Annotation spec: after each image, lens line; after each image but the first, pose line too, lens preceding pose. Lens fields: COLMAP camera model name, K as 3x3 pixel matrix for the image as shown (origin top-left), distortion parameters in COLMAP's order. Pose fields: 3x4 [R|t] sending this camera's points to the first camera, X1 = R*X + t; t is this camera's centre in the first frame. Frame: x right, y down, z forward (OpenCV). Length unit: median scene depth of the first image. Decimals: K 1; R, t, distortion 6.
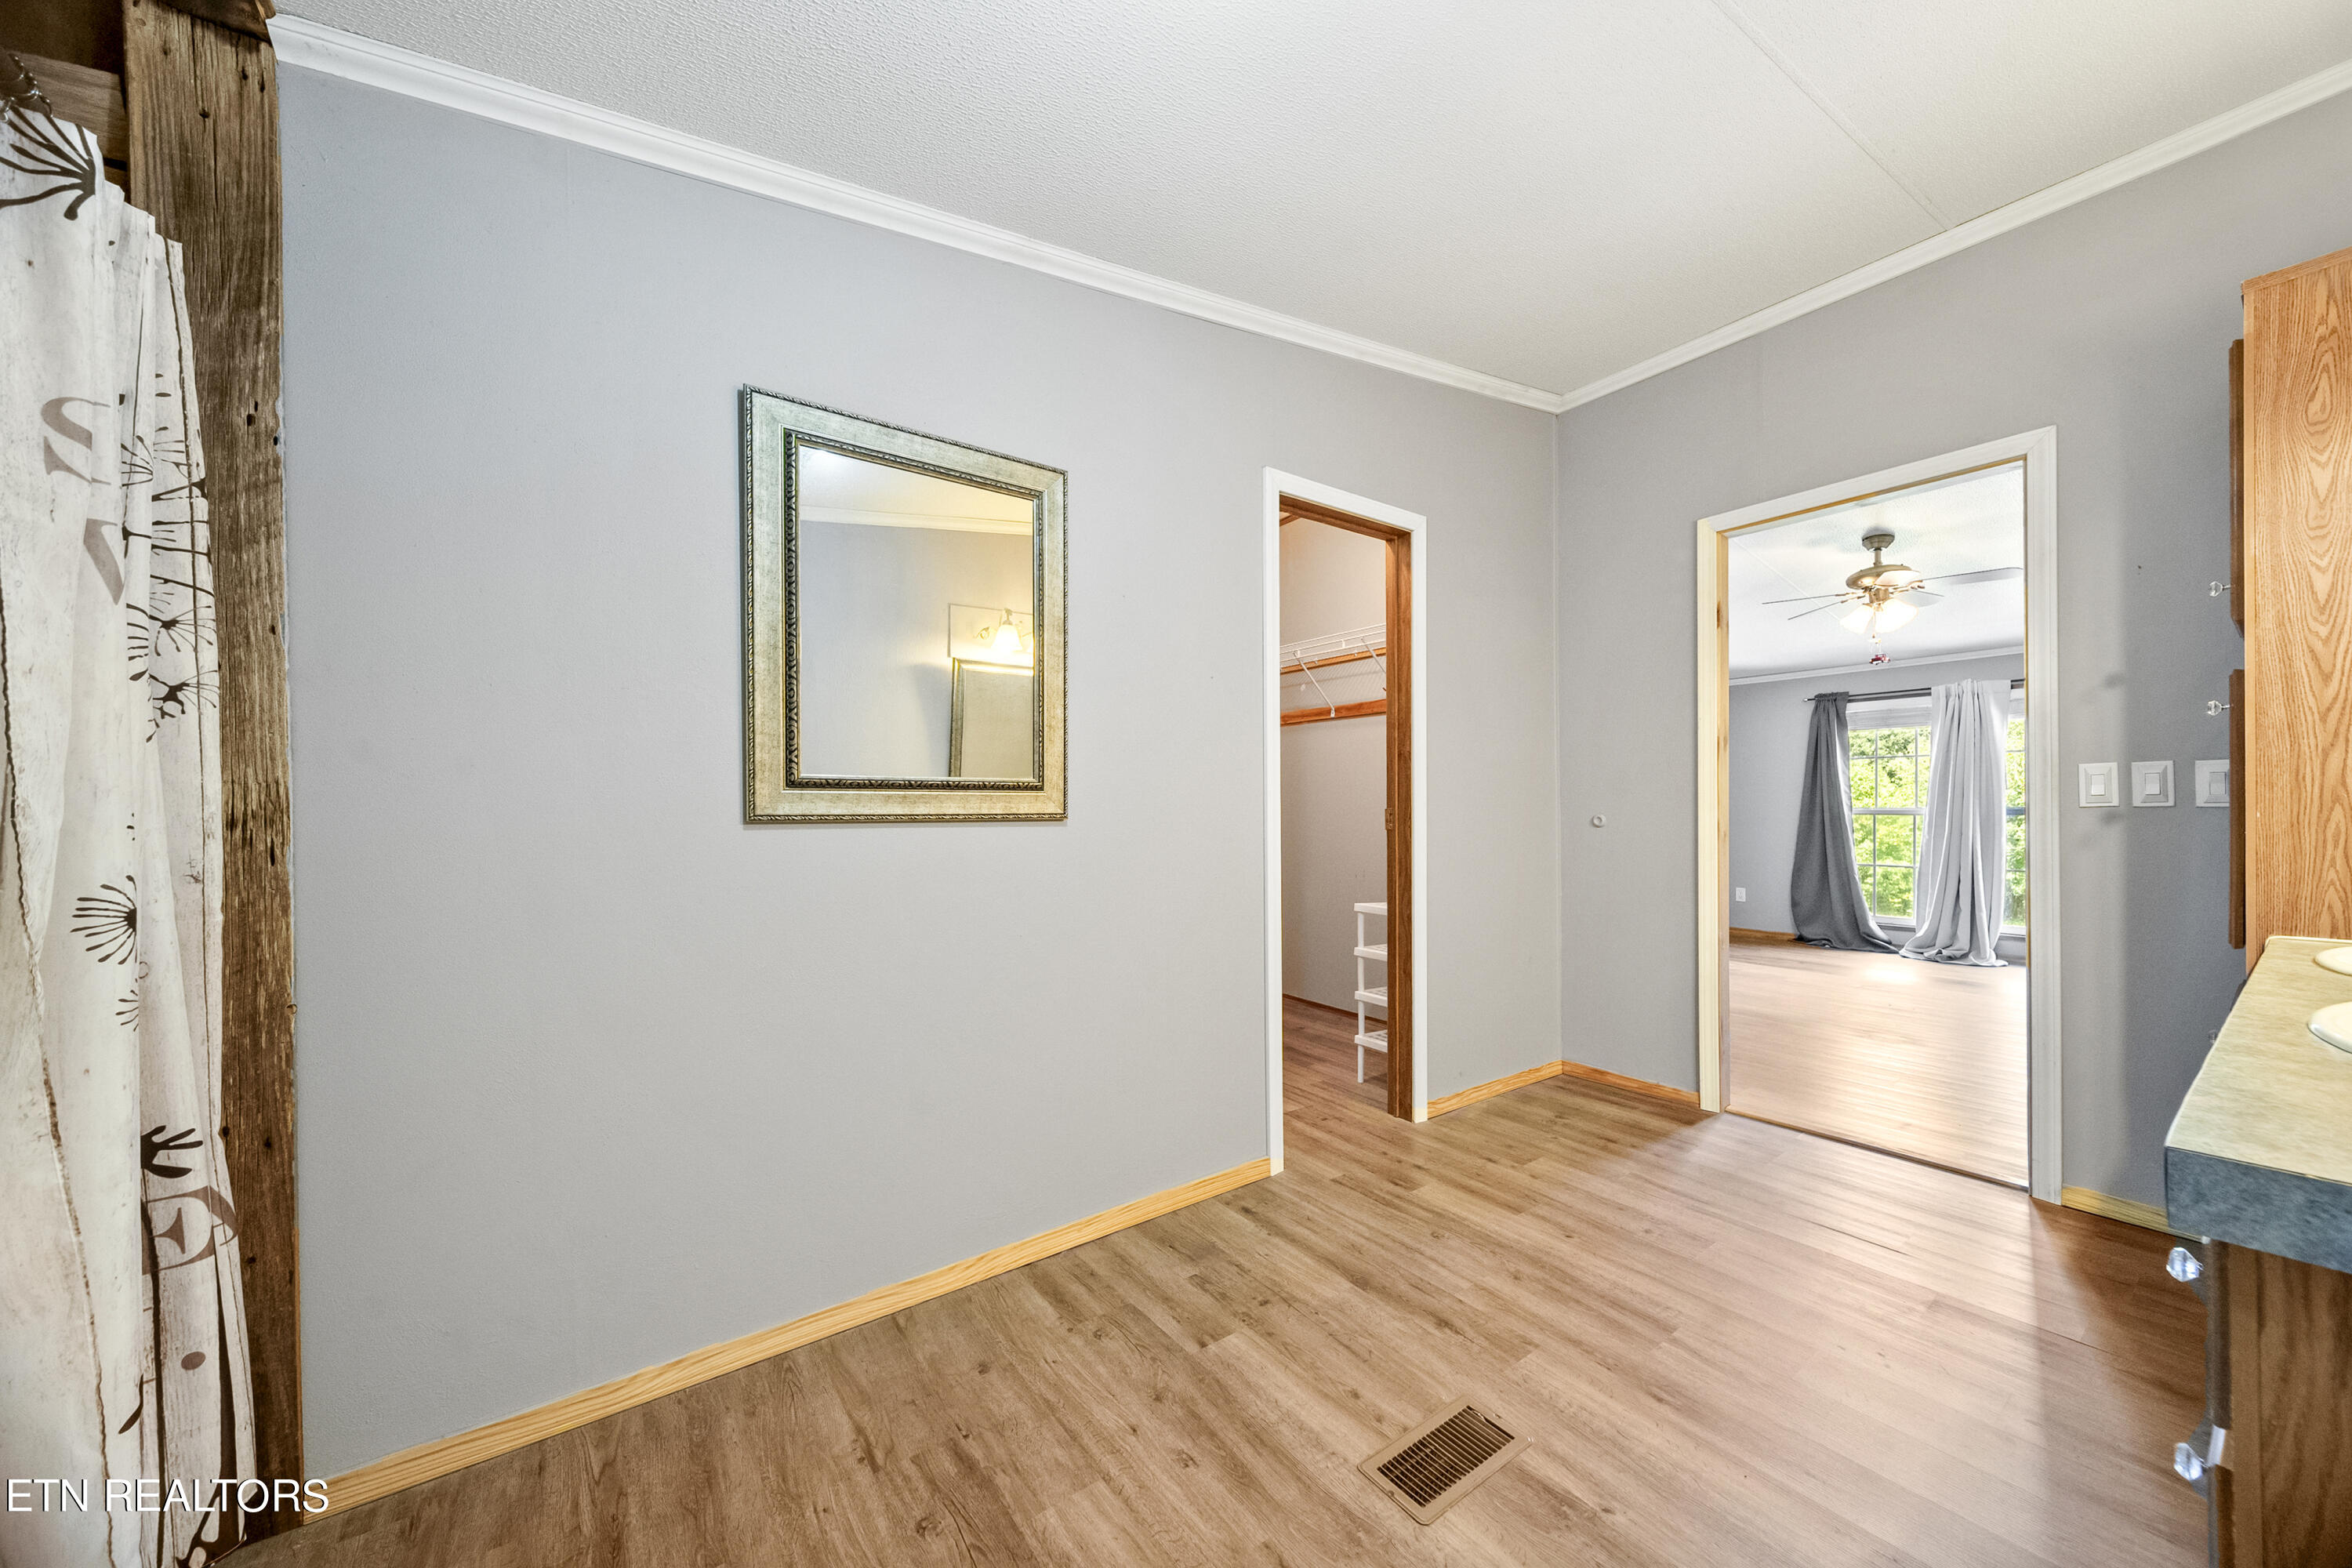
lens RADIAL K [[837.3, 0, 1192.0], [0, 837.3, 791.7], [0, 0, 1]] dist [0.002463, 0.000006]
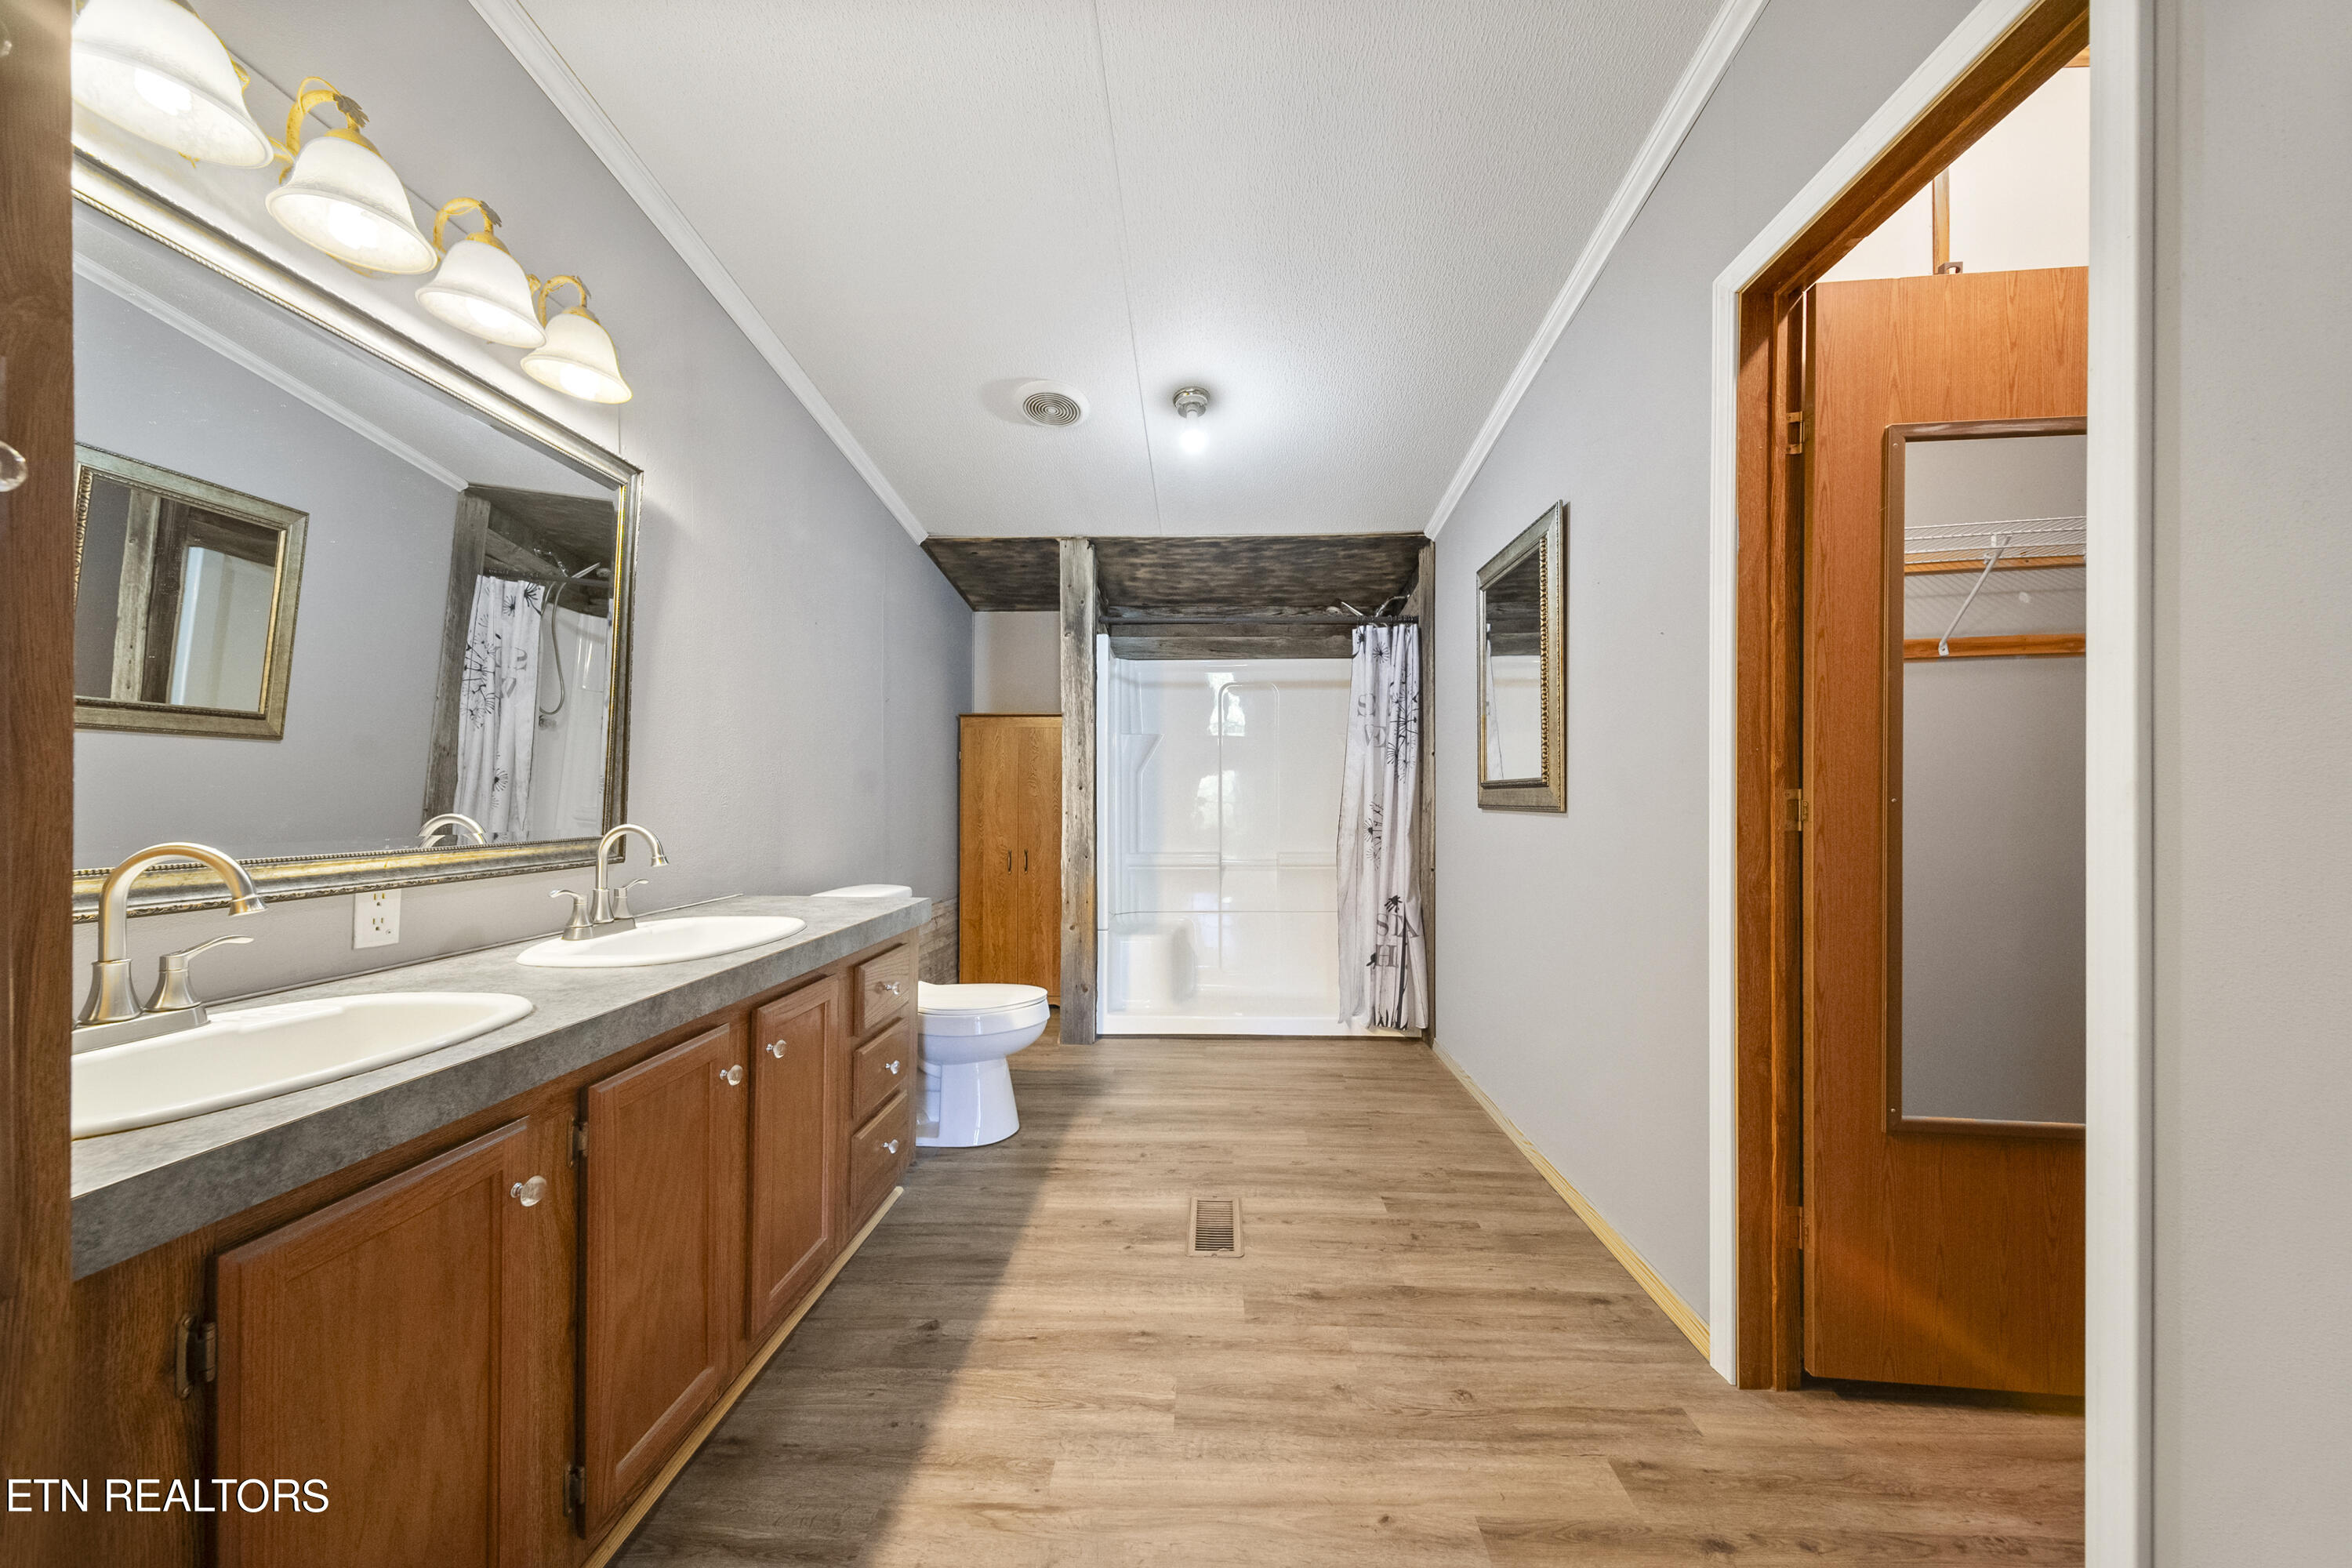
lens RADIAL K [[828.1, 0, 1178.7], [0, 828.1, 799.8], [0, 0, 1]] dist [0.010453, -0.000184]
pose [[-0.632453, 0.003216, -0.774592, 1.183911], [0.015246, 0.999849, -0.008297, 0.015092], [0.774448, -0.017057, -0.632407, 1.494805]]
